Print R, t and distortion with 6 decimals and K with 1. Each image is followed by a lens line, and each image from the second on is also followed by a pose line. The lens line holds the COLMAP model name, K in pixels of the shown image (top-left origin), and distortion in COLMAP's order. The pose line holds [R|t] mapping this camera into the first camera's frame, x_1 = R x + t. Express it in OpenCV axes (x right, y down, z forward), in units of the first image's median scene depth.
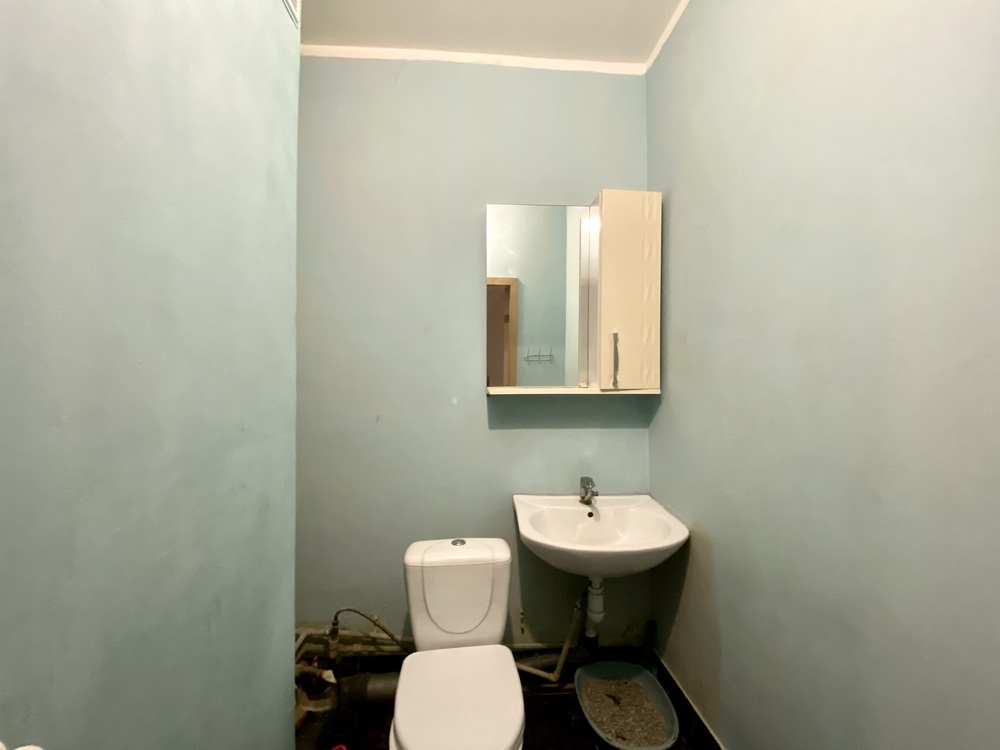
lens RADIAL K [[413.3, 0, 488.0], [0, 413.3, 371.7], [0, 0, 1]] dist [0.046800, -0.041797]
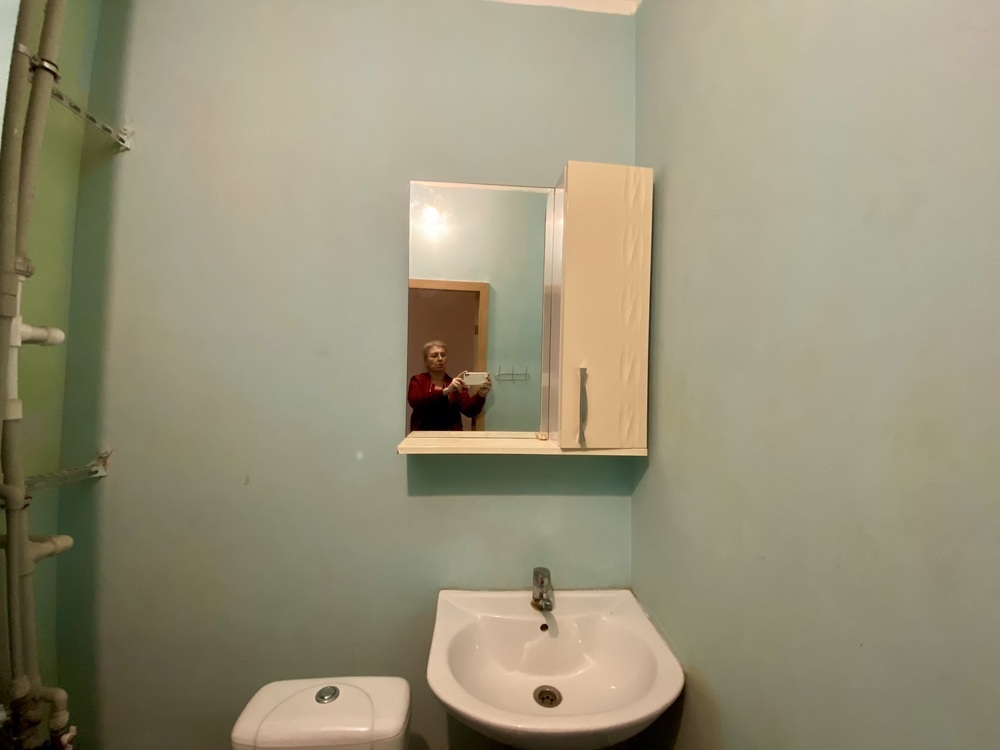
lens RADIAL K [[413.3, 0, 488.0], [0, 413.3, 371.7], [0, 0, 1]] dist [0.046800, -0.041797]
pose [[0.999773, 0.020010, 0.007347, 0.135399], [-0.019957, 0.999774, -0.007320, -0.074564], [-0.007492, 0.007172, 0.999946, 0.292966]]
